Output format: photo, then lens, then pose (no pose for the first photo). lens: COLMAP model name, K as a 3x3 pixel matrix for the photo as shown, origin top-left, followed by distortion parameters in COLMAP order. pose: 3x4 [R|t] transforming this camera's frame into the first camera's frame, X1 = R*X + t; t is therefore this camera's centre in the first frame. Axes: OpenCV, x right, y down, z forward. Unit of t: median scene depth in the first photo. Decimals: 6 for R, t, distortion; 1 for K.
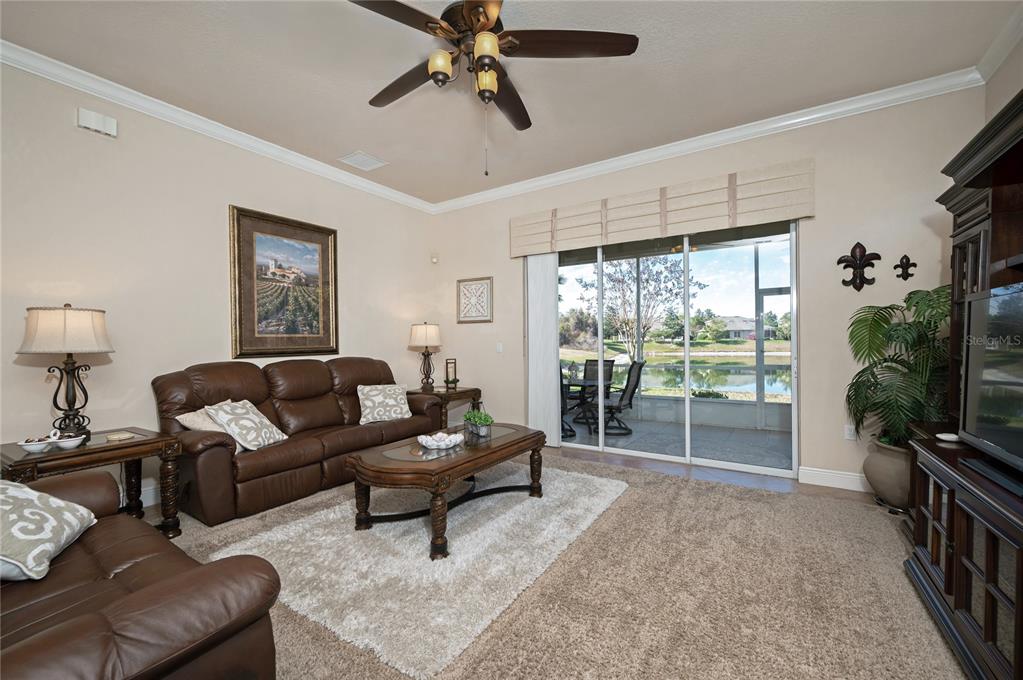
lens RADIAL K [[414.0, 0, 518.1], [0, 414.0, 341.5], [0, 0, 1]] dist [-0.000002, 0.000201]
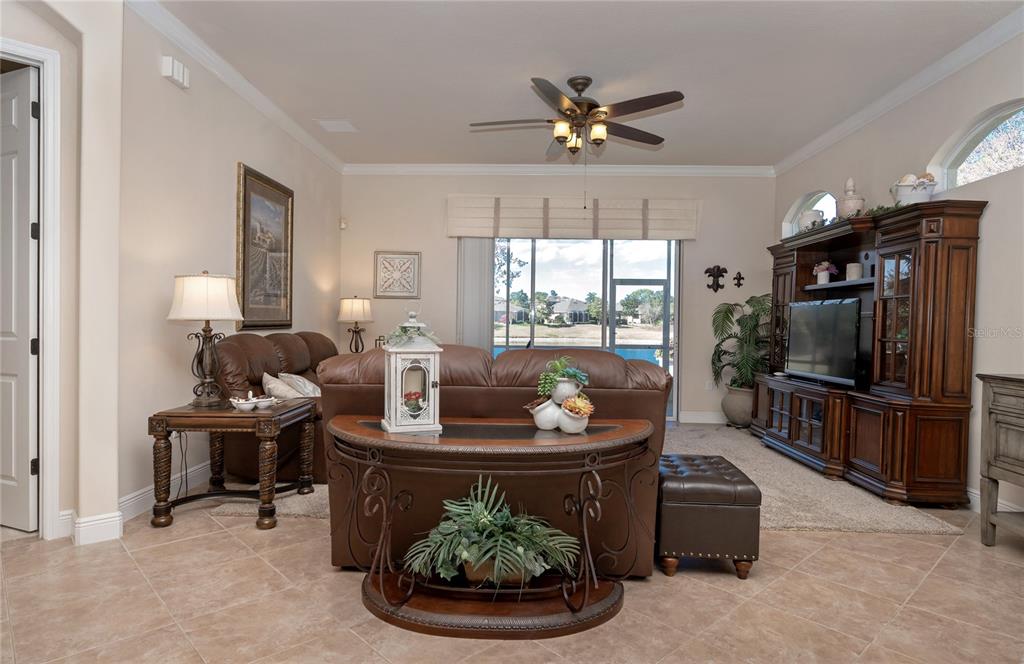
lens RADIAL K [[566.3, 0, 513.3], [0, 566.3, 331.9], [0, 0, 1]] dist [-0.002916, -0.000302]
pose [[0.864227, 0.014651, 0.502889, -0.753016], [-0.023829, 0.999646, 0.011828, 0.014570], [-0.502538, -0.022205, 0.864270, -0.372985]]
